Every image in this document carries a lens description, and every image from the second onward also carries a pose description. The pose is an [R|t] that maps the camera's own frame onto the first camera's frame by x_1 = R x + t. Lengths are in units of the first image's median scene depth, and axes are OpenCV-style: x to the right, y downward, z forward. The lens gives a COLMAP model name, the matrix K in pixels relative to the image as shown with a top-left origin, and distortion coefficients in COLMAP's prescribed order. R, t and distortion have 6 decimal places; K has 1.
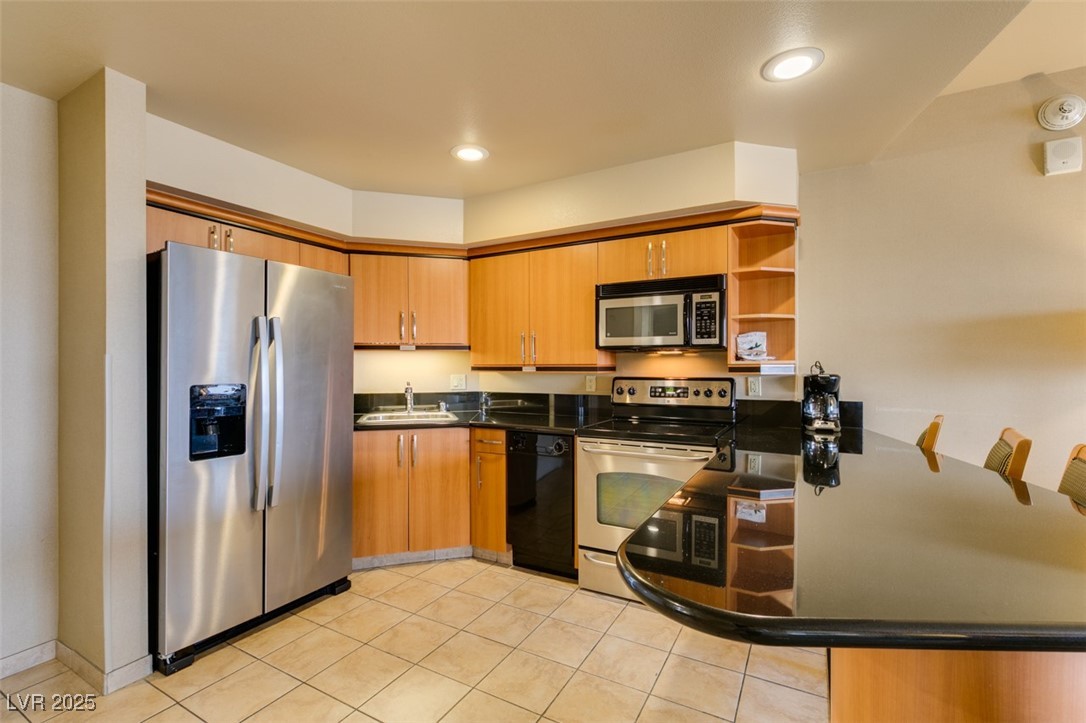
lens RADIAL K [[485.9, 0, 541.8], [0, 485.9, 364.1], [0, 0, 1]] dist [0.003580, -0.001972]
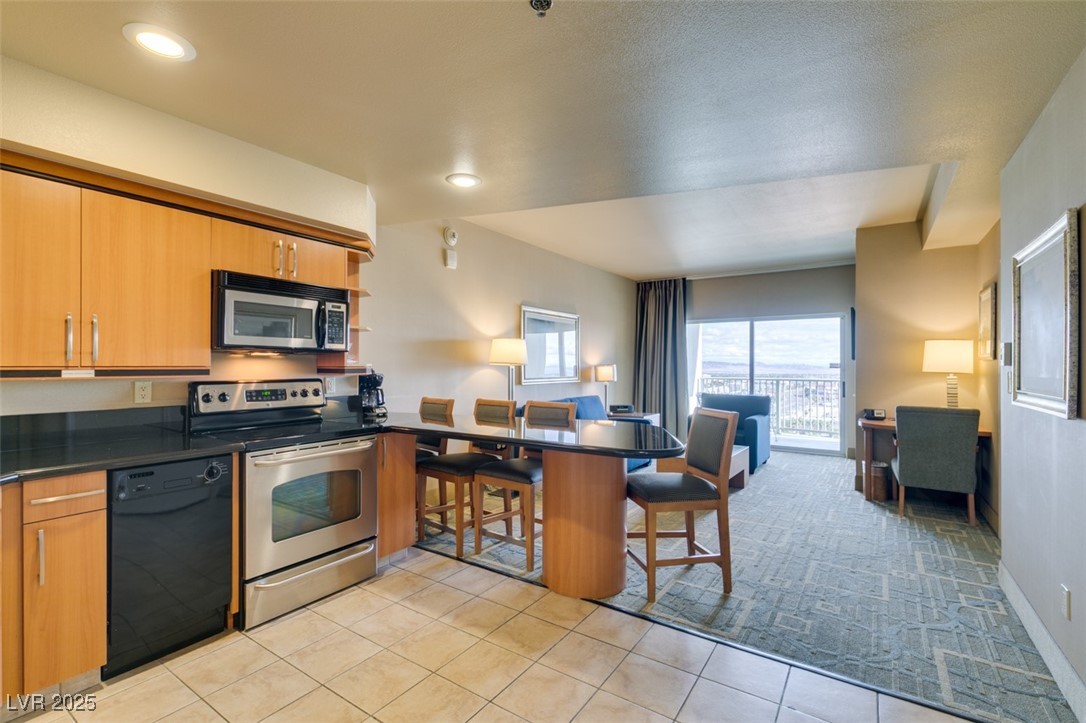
lens RADIAL K [[485.9, 0, 539.8], [0, 485.9, 363.9], [0, 0, 1]] dist [0.003580, -0.001972]
pose [[0.084280, 0.005069, 0.996429, -0.711248], [-0.003650, 0.999982, -0.004779, -0.001683], [-0.996435, -0.003235, 0.084297, 0.413345]]
